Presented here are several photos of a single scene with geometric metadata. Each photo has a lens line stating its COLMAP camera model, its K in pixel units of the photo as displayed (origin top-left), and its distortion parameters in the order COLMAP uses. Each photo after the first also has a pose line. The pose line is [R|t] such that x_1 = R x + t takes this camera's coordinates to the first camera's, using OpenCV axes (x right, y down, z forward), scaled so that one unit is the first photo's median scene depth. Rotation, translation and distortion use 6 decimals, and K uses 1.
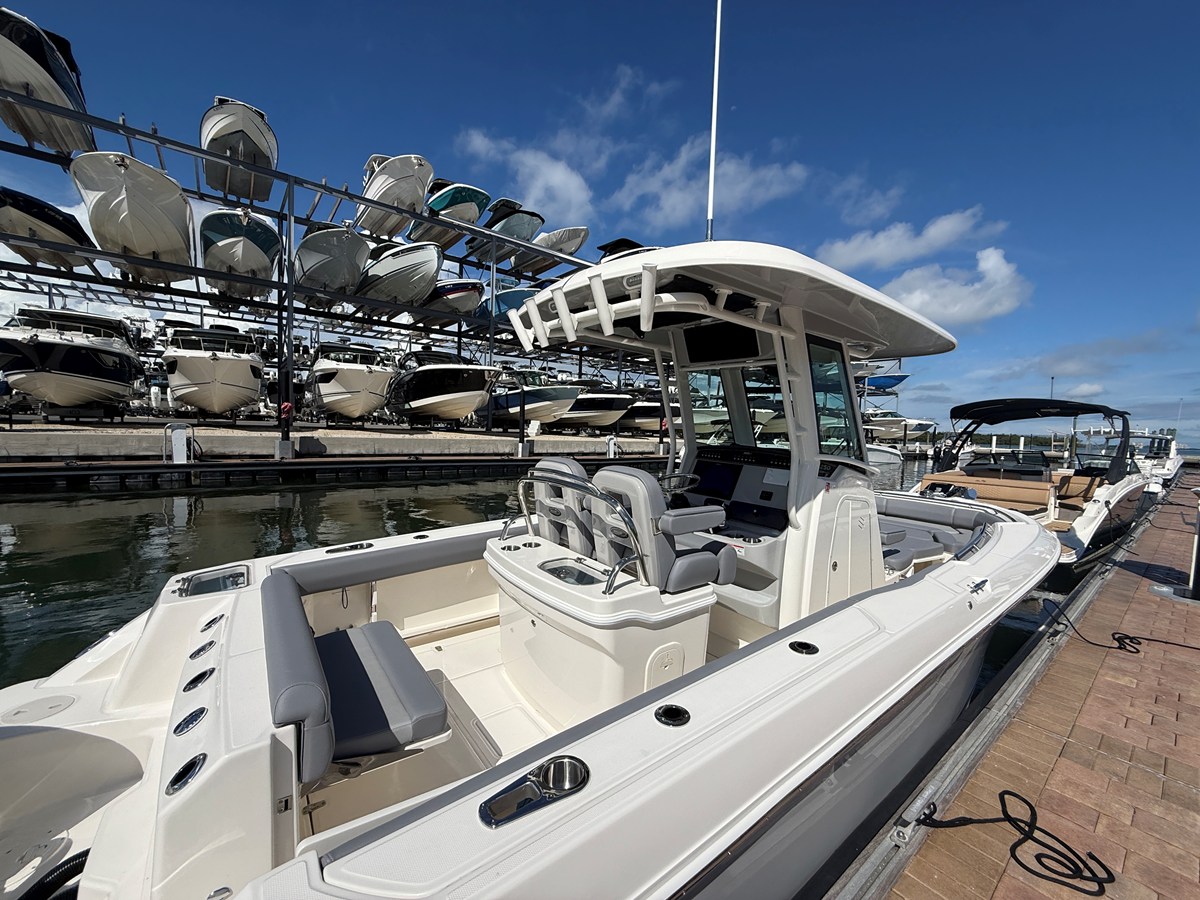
lens RADIAL K [[478.5, 0, 593.7], [0, 478.5, 452.5], [0, 0, 1]] dist [0.001030, 0.000326]
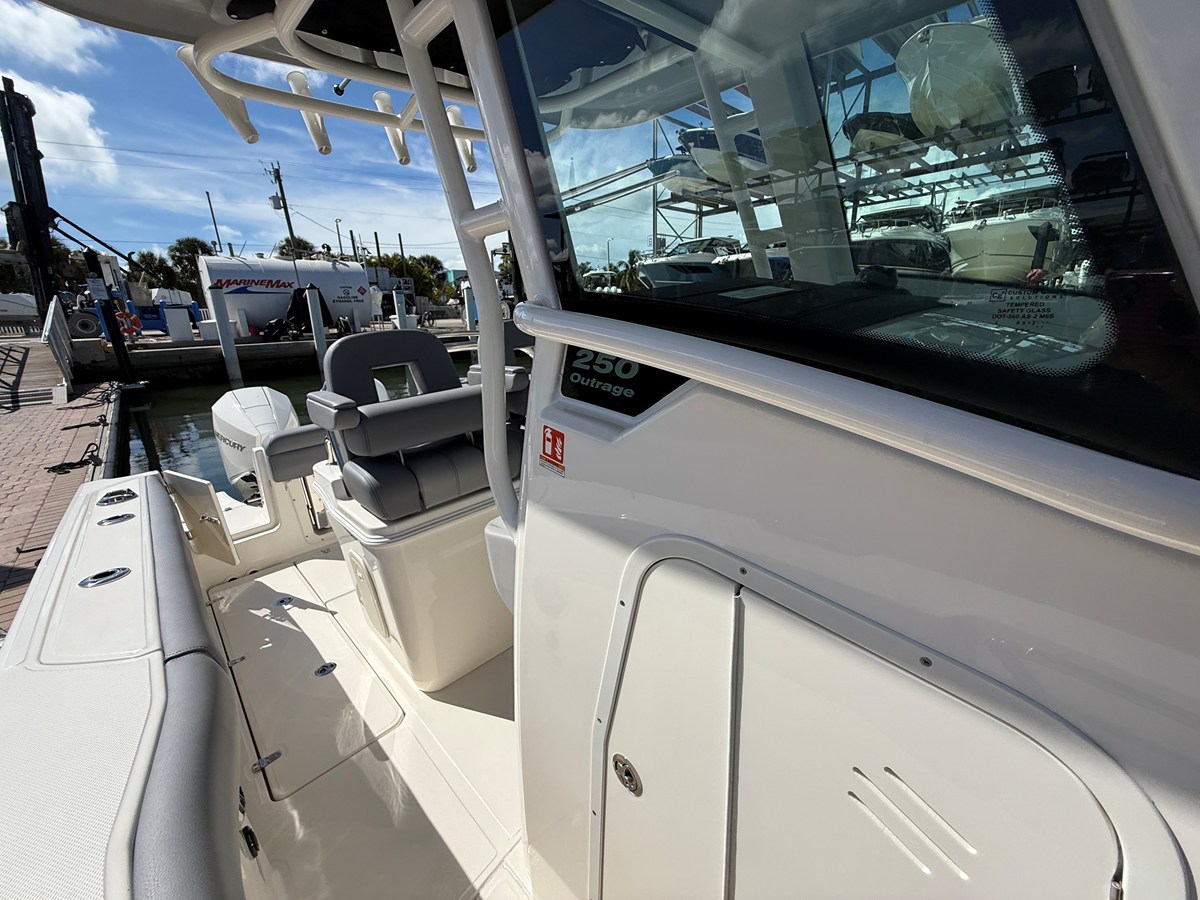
lens RADIAL K [[479.5, 0, 599.0], [0, 479.5, 454.5], [0, 0, 1]] dist [-0.001574, 0.000911]
pose [[0.102495, 0.248987, -0.963068, 0.103920], [-0.012287, 0.968410, 0.249061, 0.004358], [0.994658, -0.013694, 0.102316, 0.149638]]
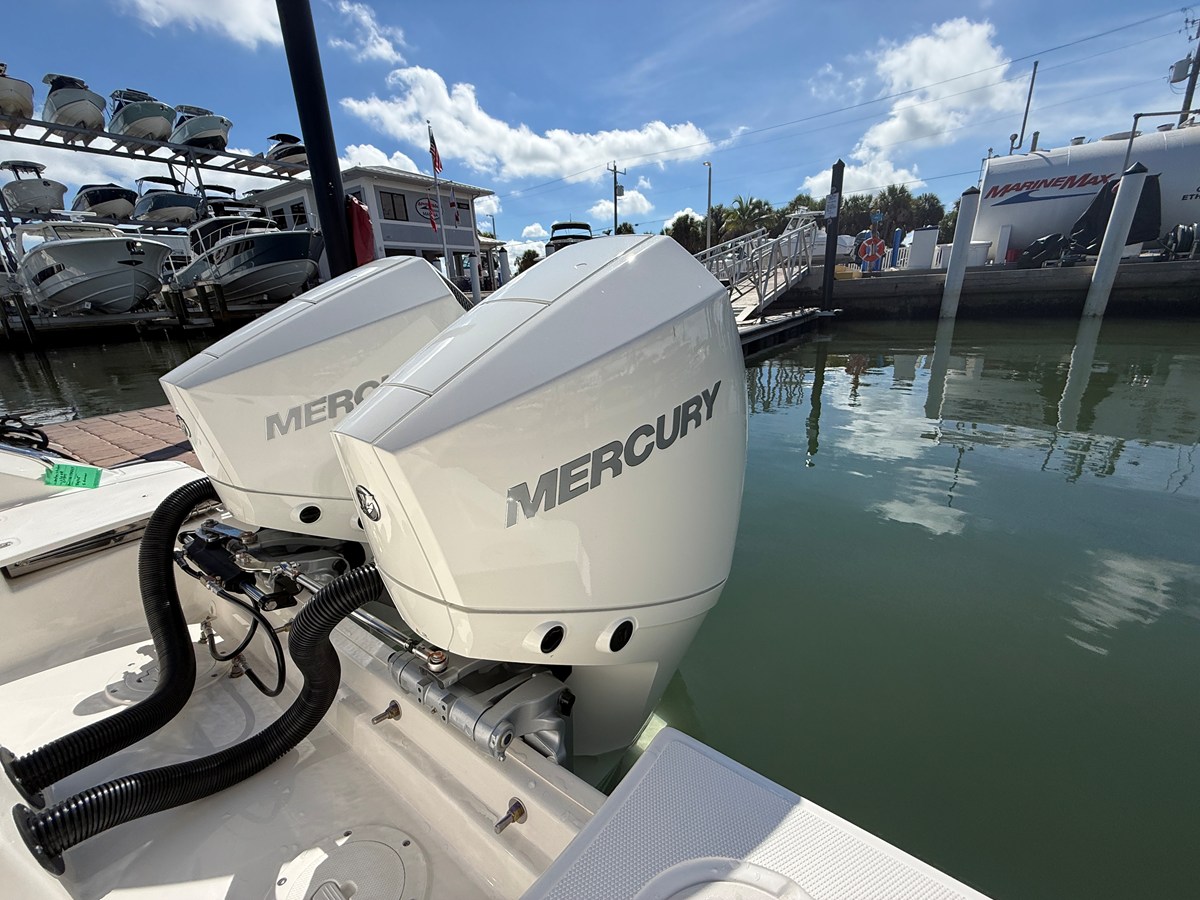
lens RADIAL K [[479.5, 0, 595.2], [0, 479.5, 449.4], [0, 0, 1]] dist [-0.001574, 0.000911]
pose [[-0.954612, 0.106463, -0.278175, -0.121169], [0.003419, 0.937793, 0.347177, 0.031190], [0.297832, 0.330468, -0.895593, 0.112106]]
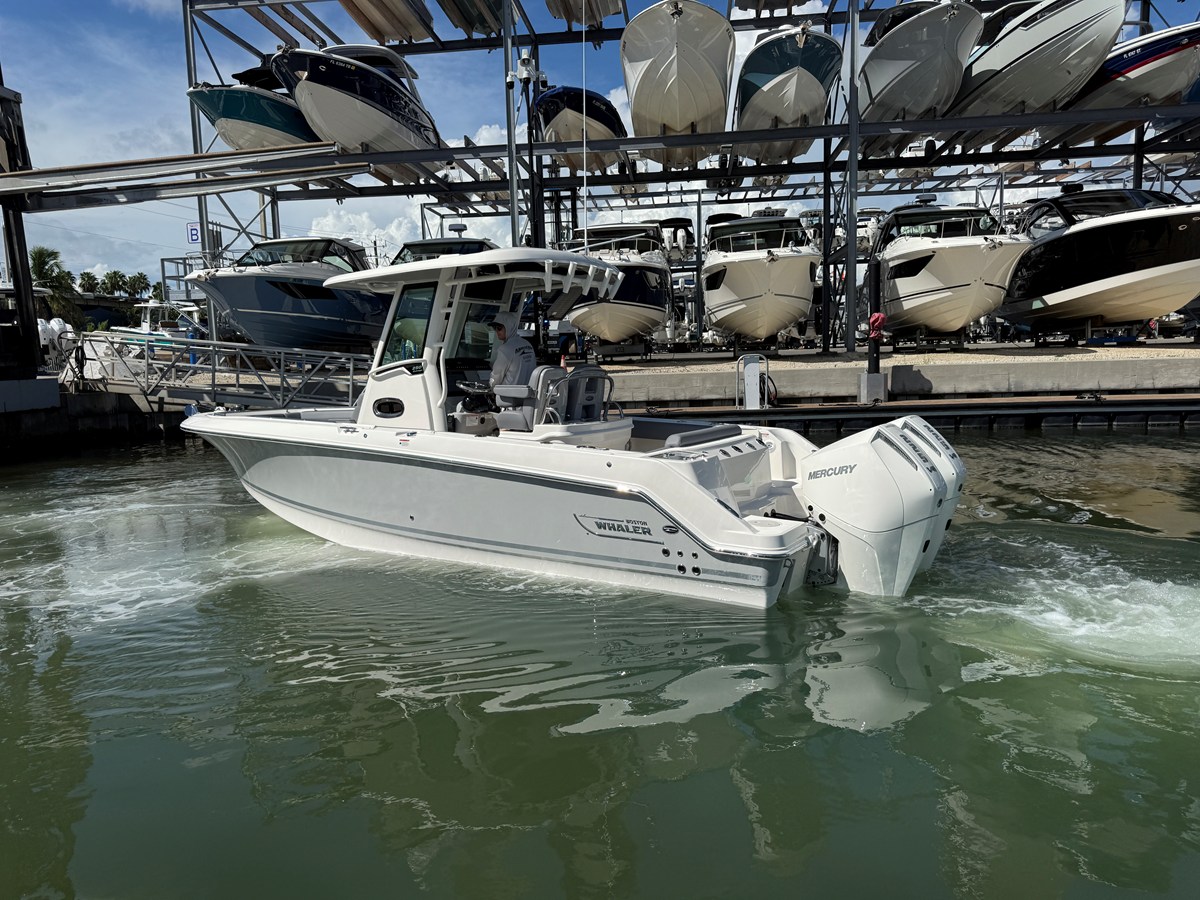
lens RADIAL K [[845.7, 0, 593.3], [0, 845.7, 452.8], [0, 0, 1]] dist [0.050034, -0.064734]
pose [[0.713719, 0.028681, -0.699845, -0.090951], [0.018974, 0.998003, 0.060250, 0.004492], [0.700175, -0.056280, 0.711749, -0.061855]]
